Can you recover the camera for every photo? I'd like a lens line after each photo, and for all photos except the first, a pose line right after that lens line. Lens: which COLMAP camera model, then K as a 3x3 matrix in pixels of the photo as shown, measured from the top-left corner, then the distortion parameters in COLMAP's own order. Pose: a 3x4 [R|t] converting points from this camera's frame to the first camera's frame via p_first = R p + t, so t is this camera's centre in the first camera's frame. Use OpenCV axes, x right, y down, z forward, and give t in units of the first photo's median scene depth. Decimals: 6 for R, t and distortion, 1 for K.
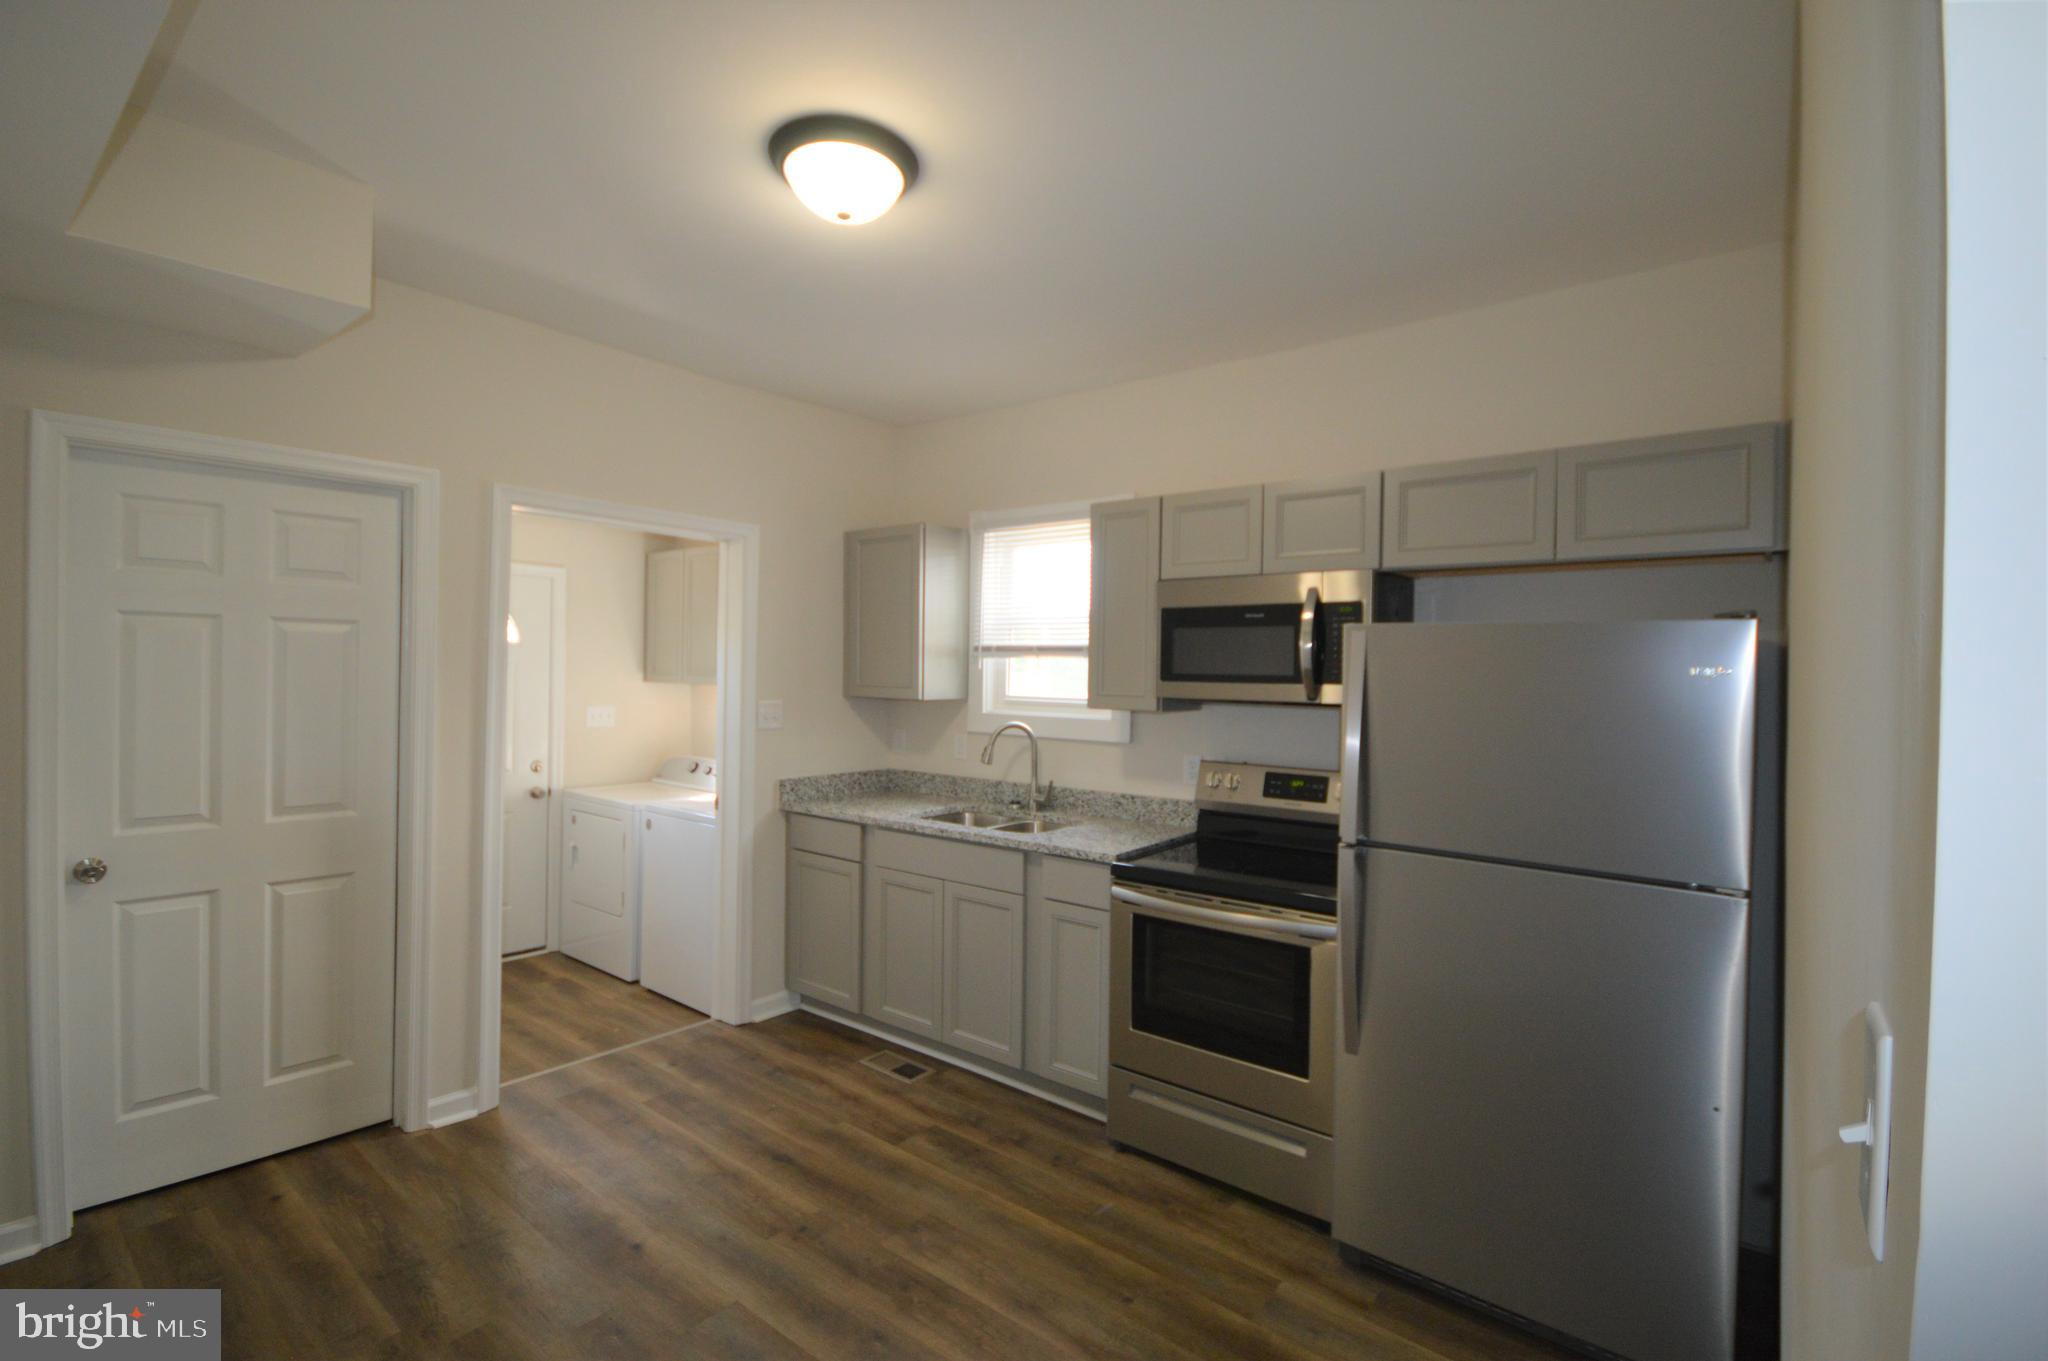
lens RADIAL K [[906.7, 0, 1040.4], [0, 906.7, 678.5], [0, 0, 1]] dist [-0.005475, -0.001248]
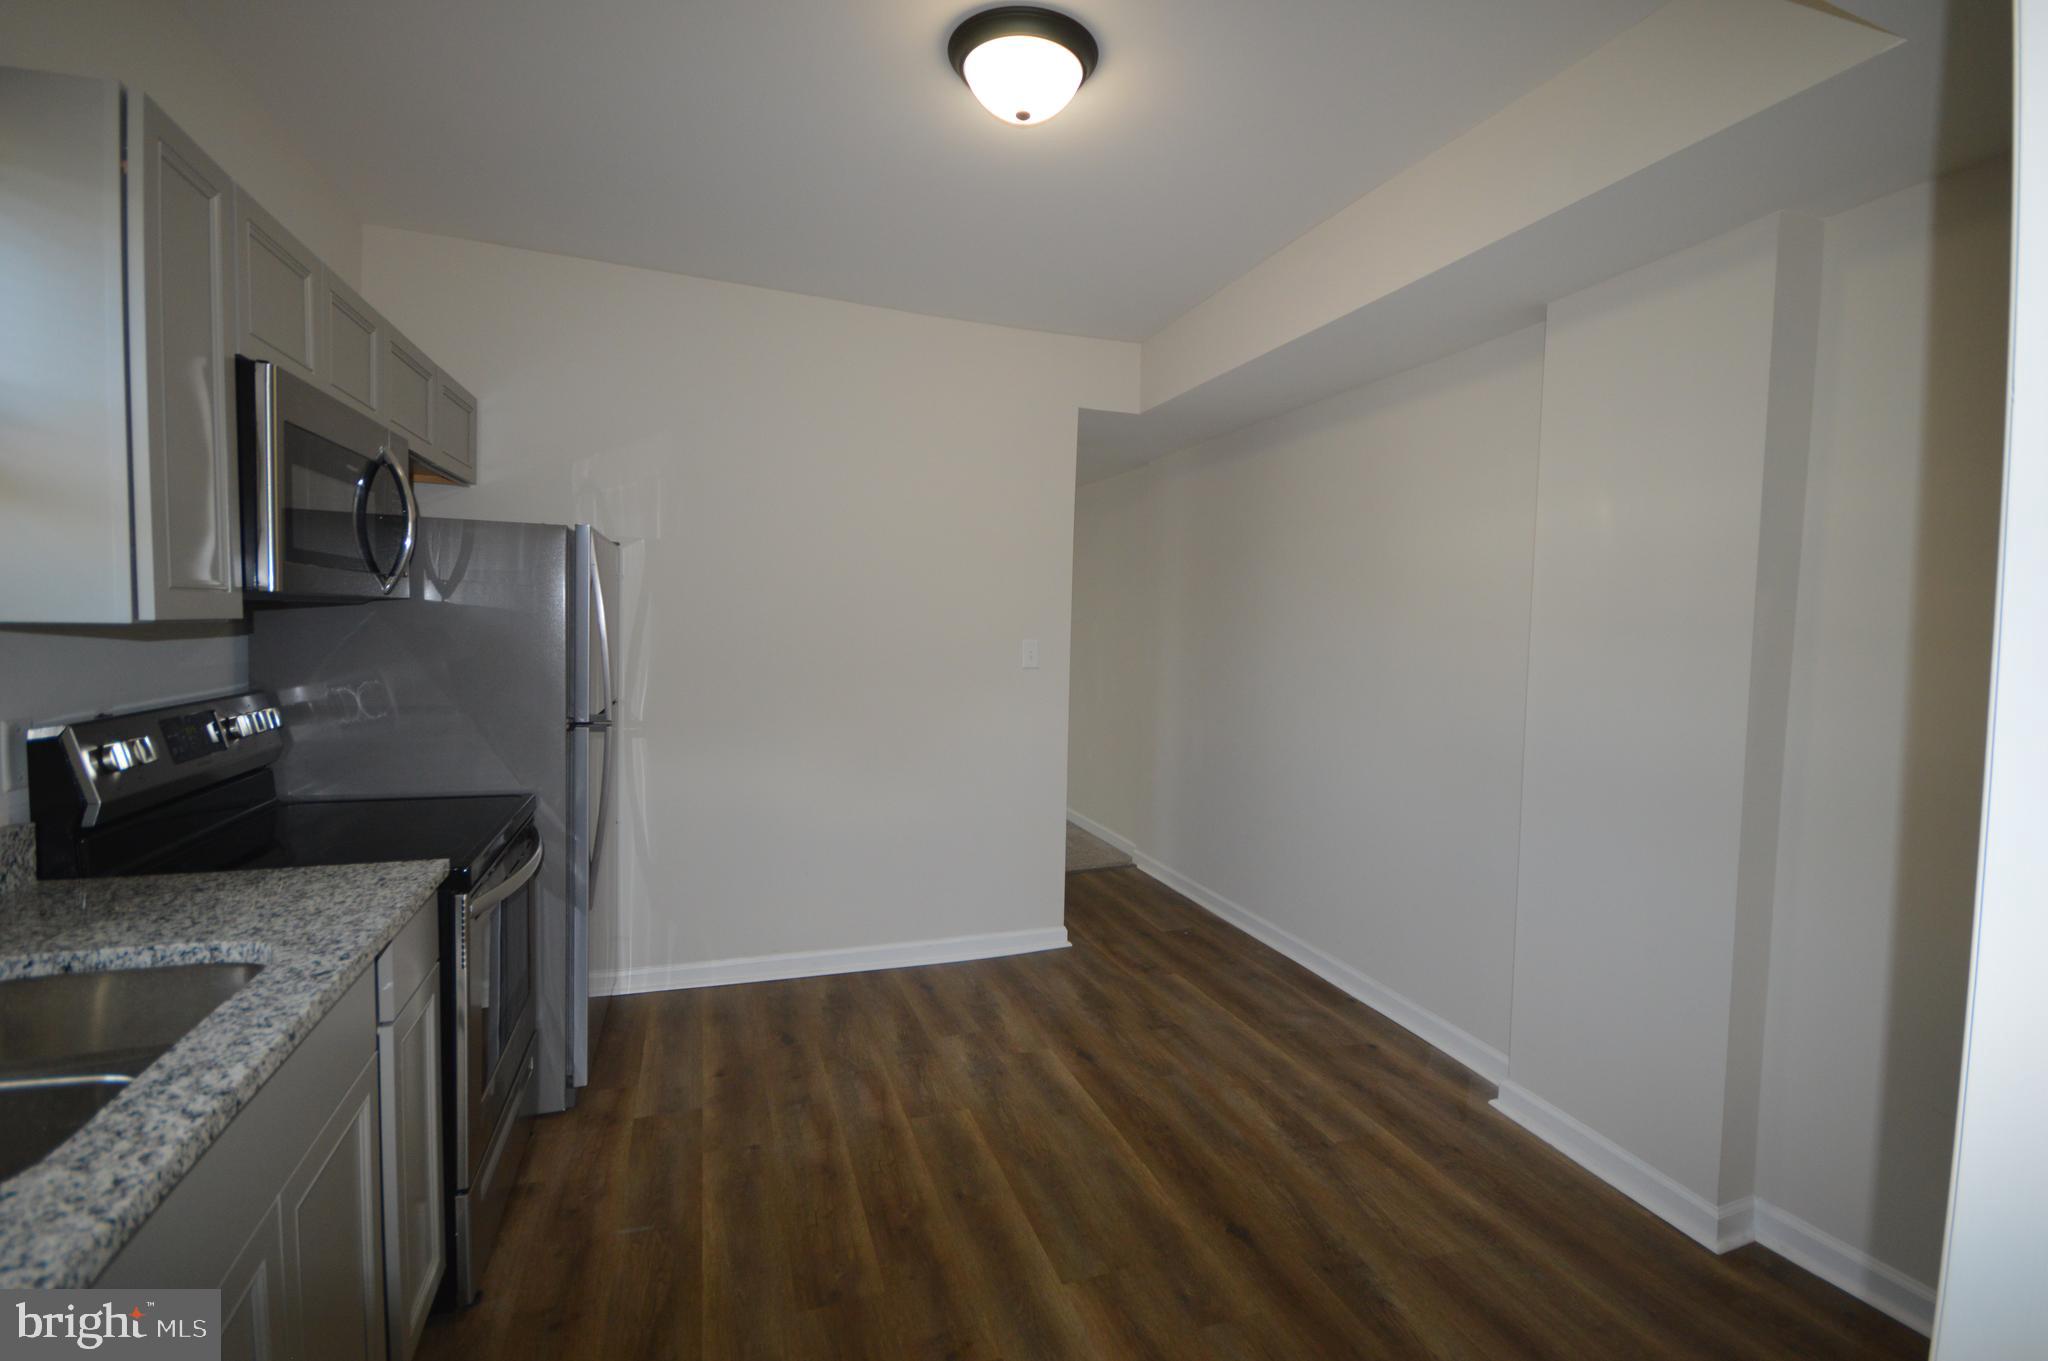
lens RADIAL K [[906.7, 0, 1042.5], [0, 906.7, 670.6], [0, 0, 1]] dist [-0.005475, -0.001248]
pose [[-0.853102, -0.065197, 0.517654, -0.522991], [-0.036404, 0.997182, 0.065597, 0.016443], [-0.520472, 0.037116, -0.853072, 1.233652]]
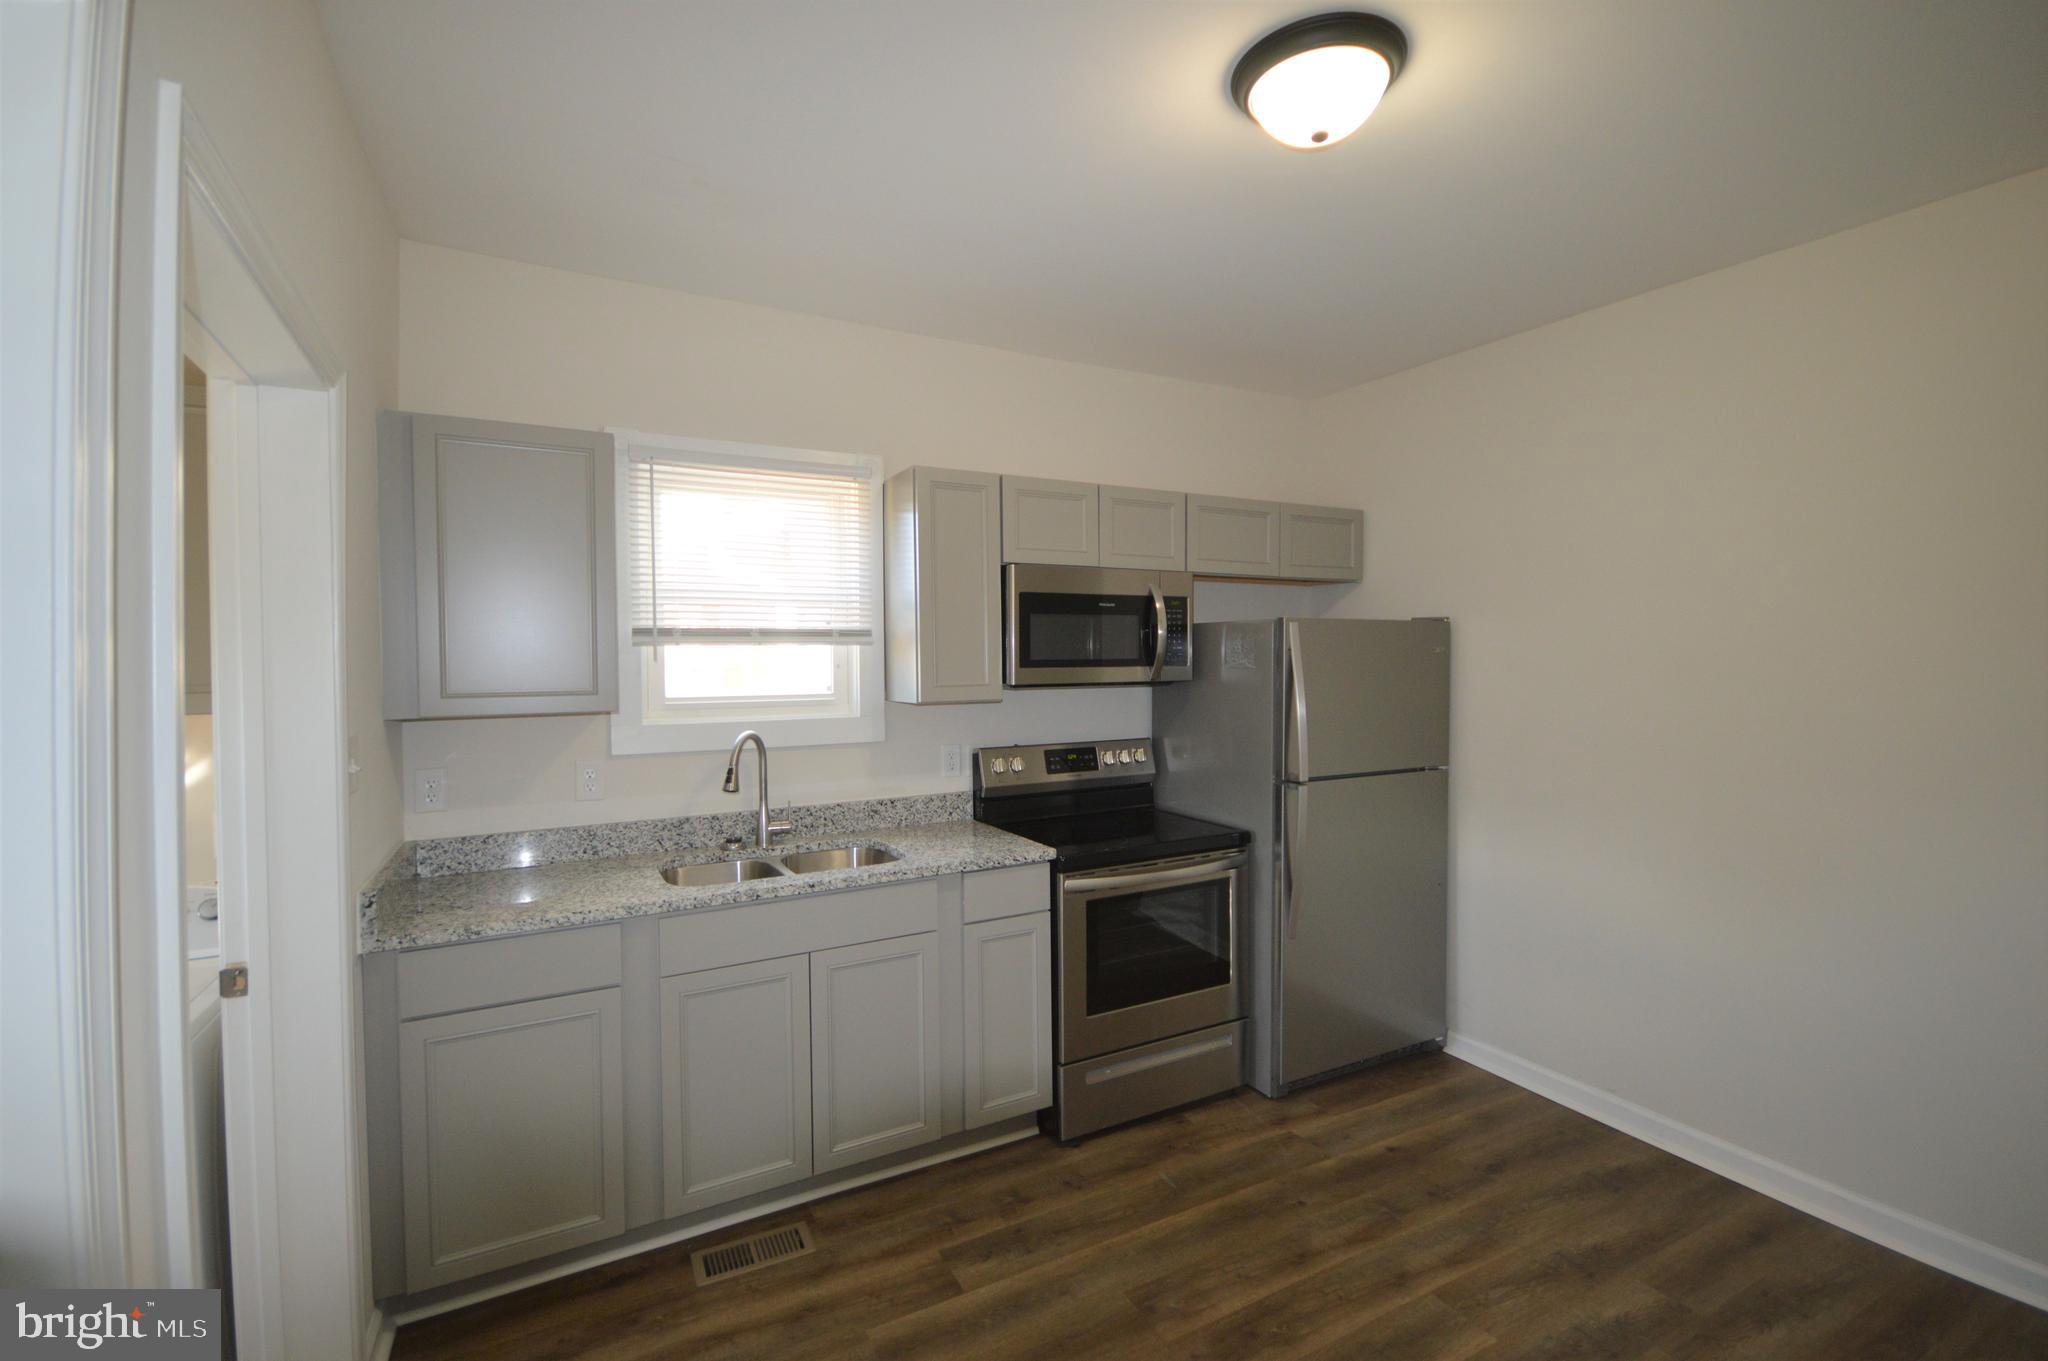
lens RADIAL K [[906.7, 0, 1044.5], [0, 906.7, 678.6], [0, 0, 1]] dist [-0.005475, -0.001248]
pose [[0.393730, -0.039868, 0.918361, -0.754999], [0.021684, 0.999184, 0.034080, -0.018352], [-0.918970, 0.006496, 0.394273, 0.598532]]
